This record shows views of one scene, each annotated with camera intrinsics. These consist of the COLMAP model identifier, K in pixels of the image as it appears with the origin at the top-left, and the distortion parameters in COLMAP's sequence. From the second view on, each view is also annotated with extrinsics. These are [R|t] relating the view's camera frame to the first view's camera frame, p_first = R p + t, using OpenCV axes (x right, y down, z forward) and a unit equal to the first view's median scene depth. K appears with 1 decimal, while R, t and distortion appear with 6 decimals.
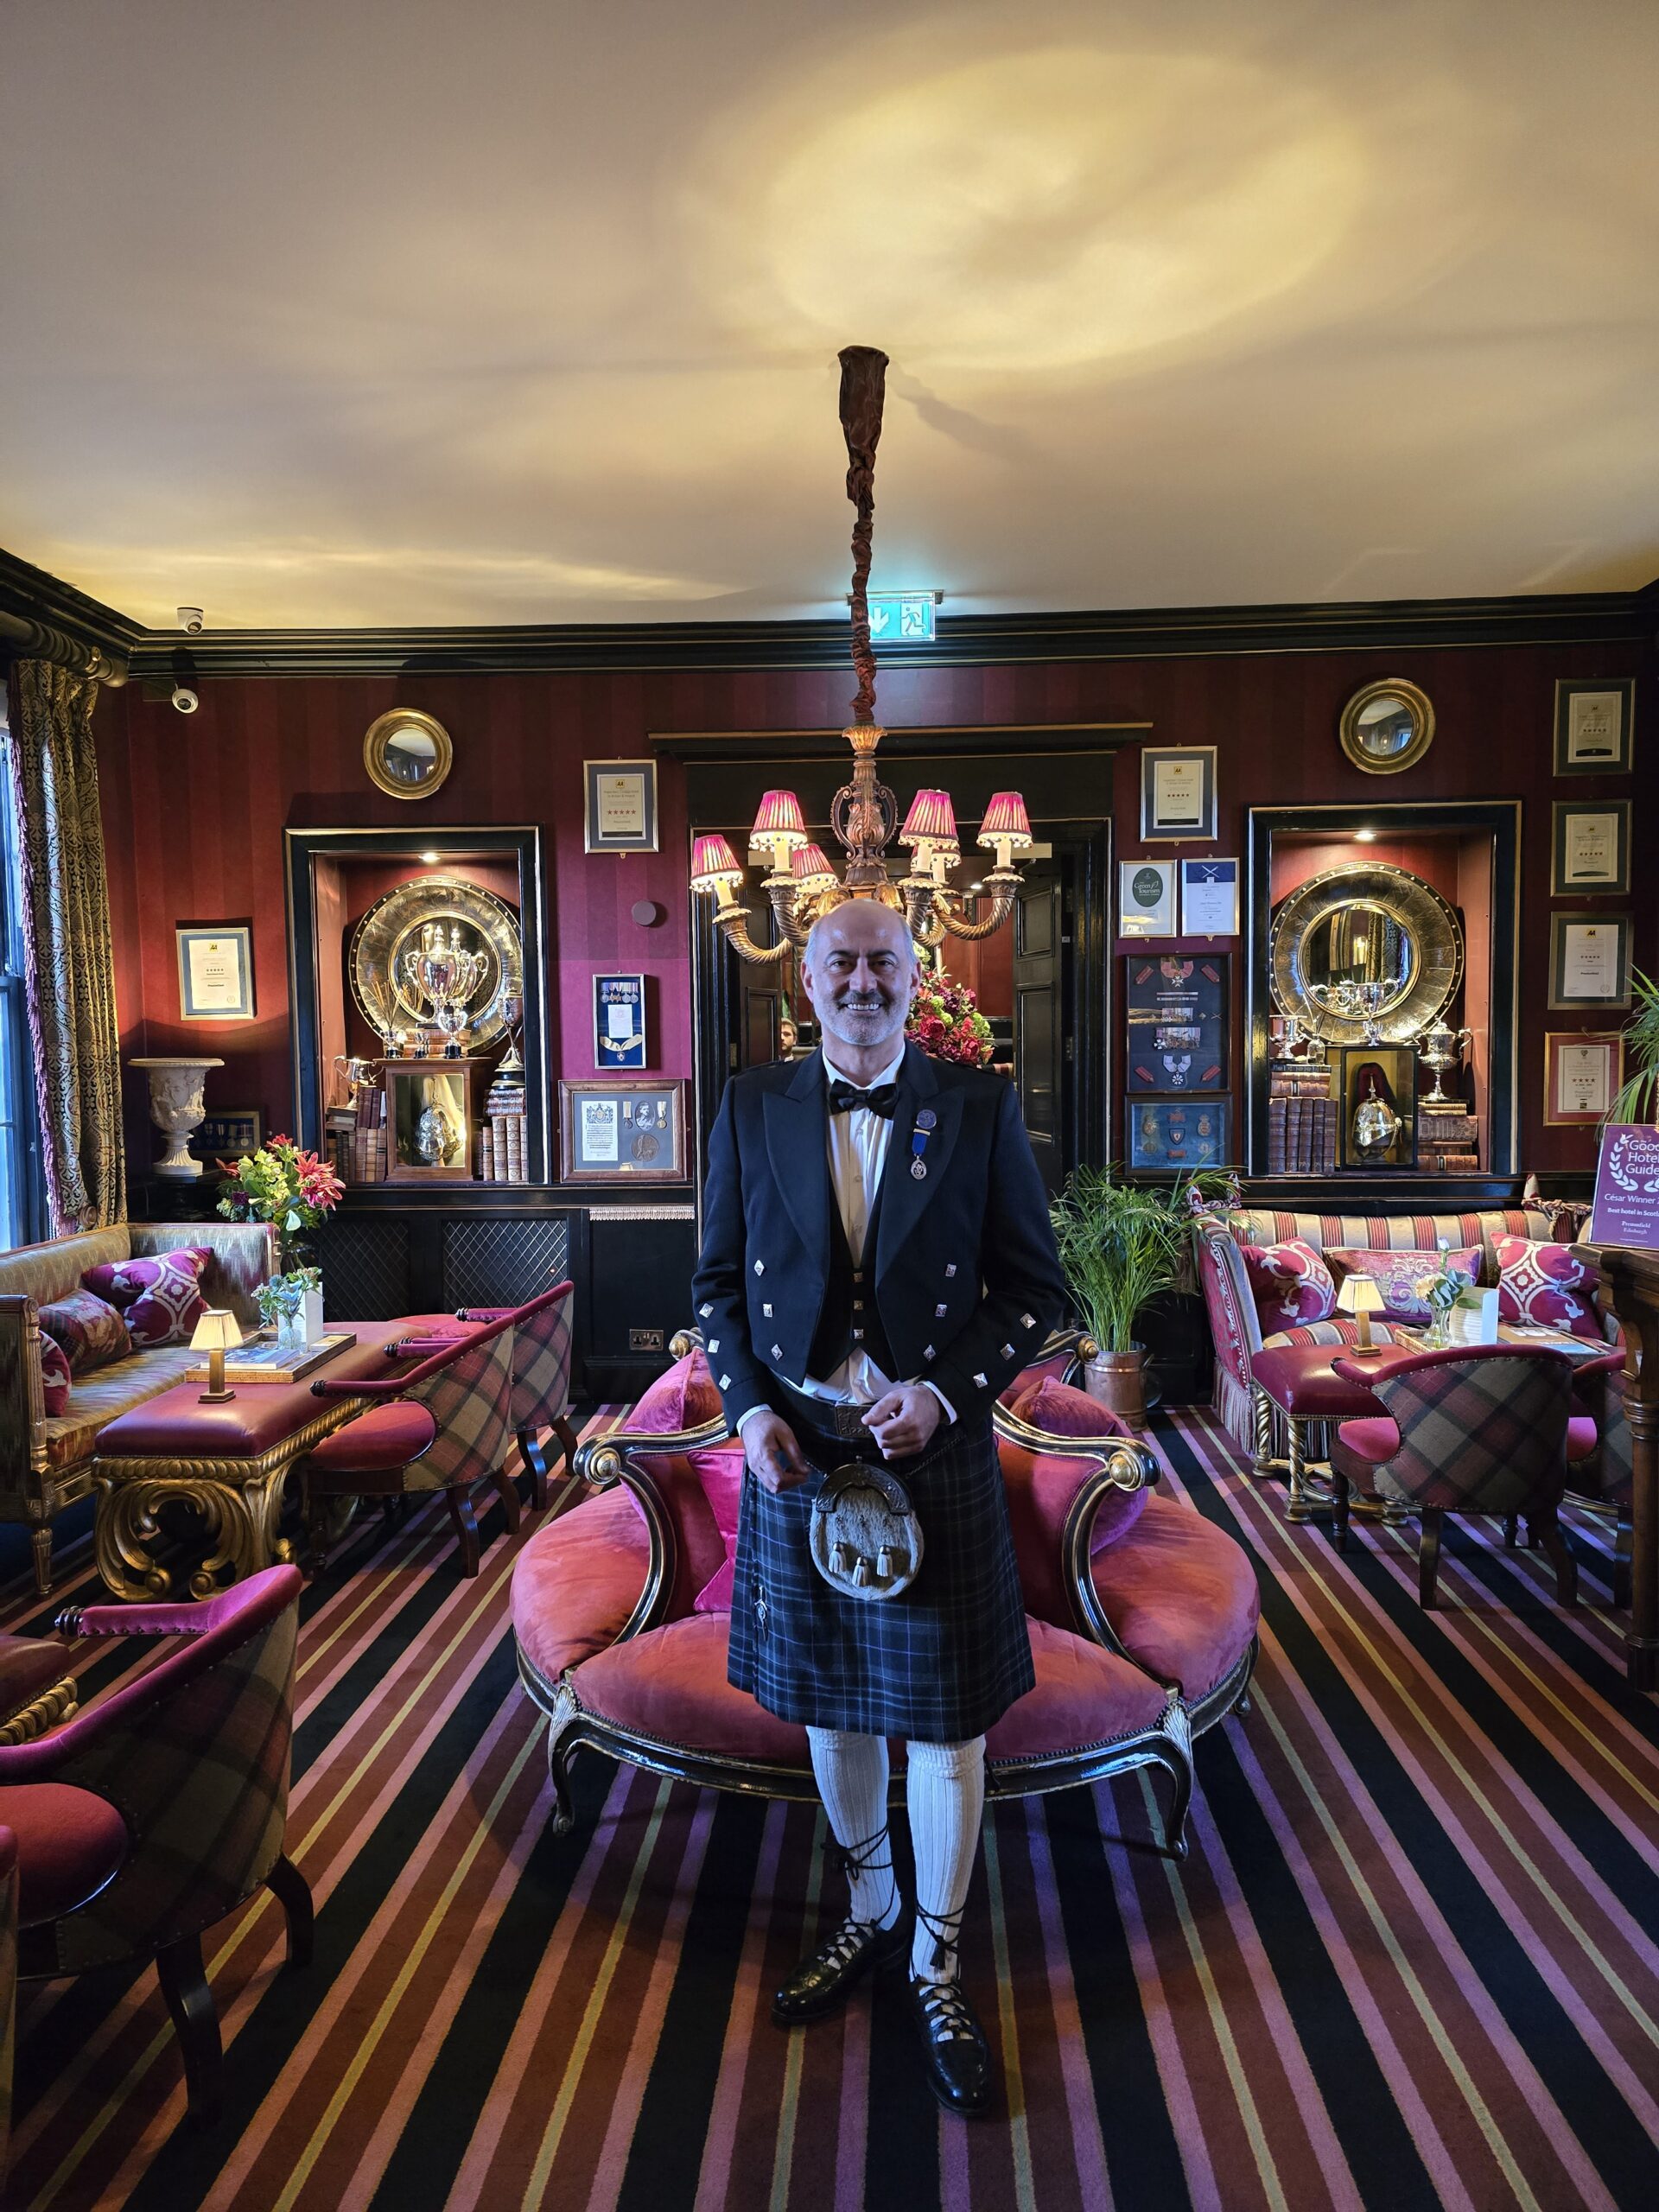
lens RADIAL K [[1485.8, 0, 829.4], [0, 1485.8, 1111.8], [0, 0, 1]] dist [0.000092, 0.000143]
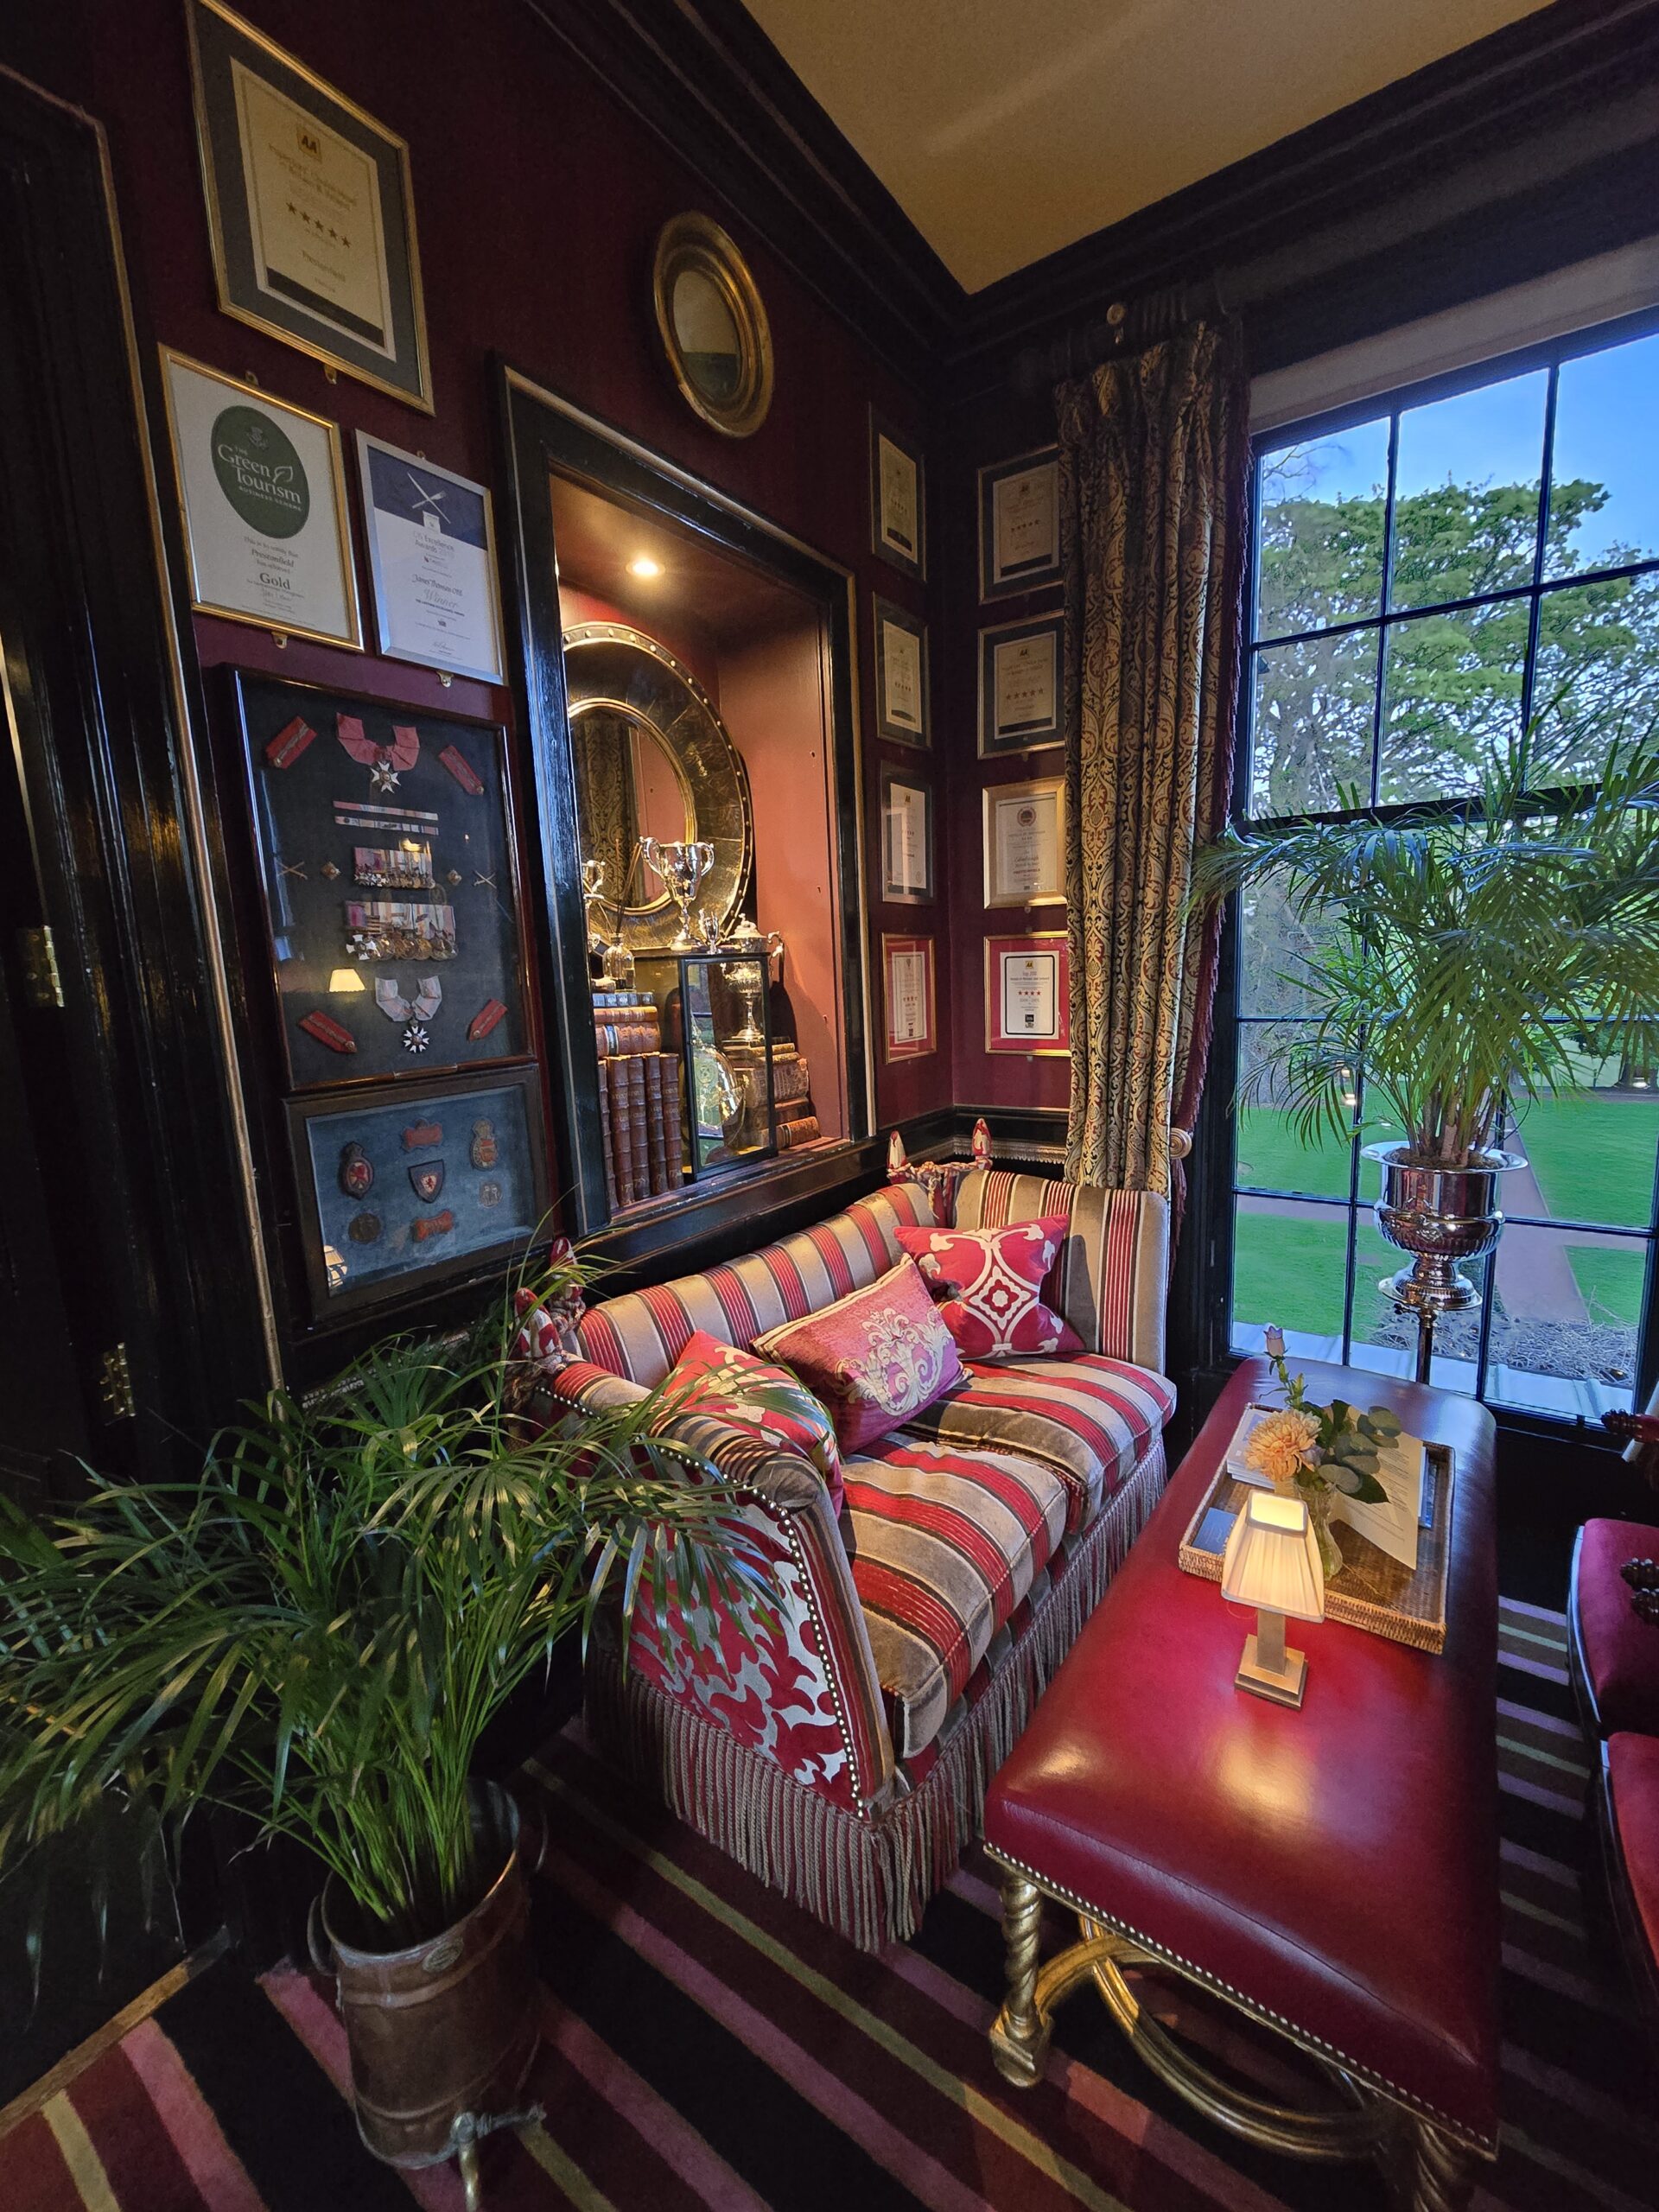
lens RADIAL K [[901.2, 0, 824.0], [0, 901.2, 1106.2], [0, 0, 1]] dist [-0.000566, -0.000144]
pose [[0.537591, -0.139869, 0.831524, 0.093677], [0.083046, 0.990135, 0.112858, -0.022224], [-0.839106, 0.008383, 0.543903, 0.784841]]
